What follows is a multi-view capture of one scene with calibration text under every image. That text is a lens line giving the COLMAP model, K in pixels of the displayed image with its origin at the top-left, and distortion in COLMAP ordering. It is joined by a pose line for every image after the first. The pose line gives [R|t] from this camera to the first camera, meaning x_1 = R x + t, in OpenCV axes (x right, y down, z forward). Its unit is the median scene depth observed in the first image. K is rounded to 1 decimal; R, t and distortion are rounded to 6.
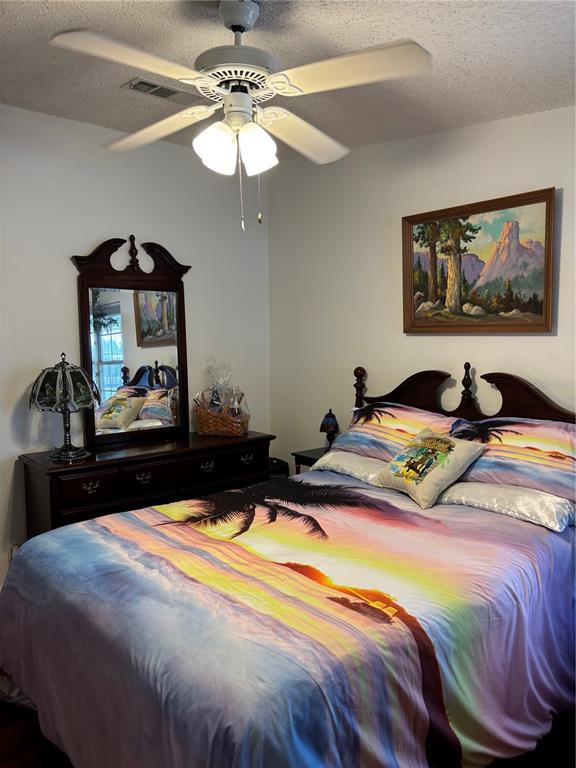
lens RADIAL K [[580.1, 0, 277.5], [0, 580.1, 370.1], [0, 0, 1]] dist [0.042019, -0.041572]
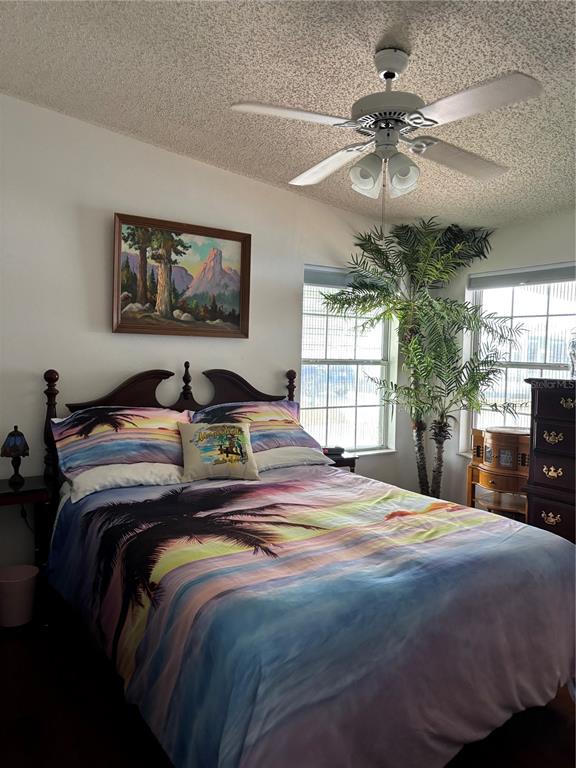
lens RADIAL K [[580.1, 0, 282.4], [0, 580.1, 384.0], [0, 0, 1]] dist [0.042019, -0.041572]
pose [[0.100424, -0.049808, 0.993697, -0.787978], [0.034286, 0.998326, 0.046575, -0.015581], [-0.994354, 0.029393, 0.101964, 0.685533]]
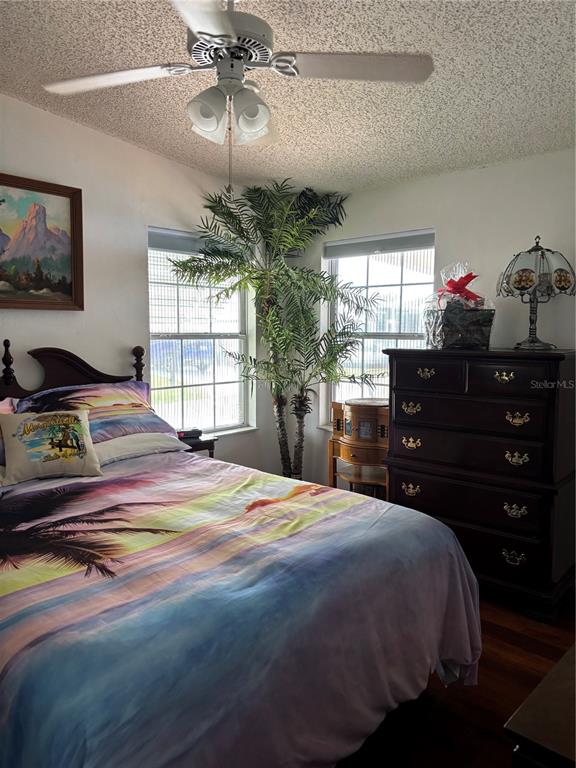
lens RADIAL K [[580.1, 0, 284.8], [0, 580.1, 381.1], [0, 0, 1]] dist [0.042019, -0.041572]
pose [[-0.141480, -0.088472, 0.985980, -0.686143], [0.053012, 0.993892, 0.096789, -0.013839], [-0.988521, 0.065963, -0.135925, 0.670835]]
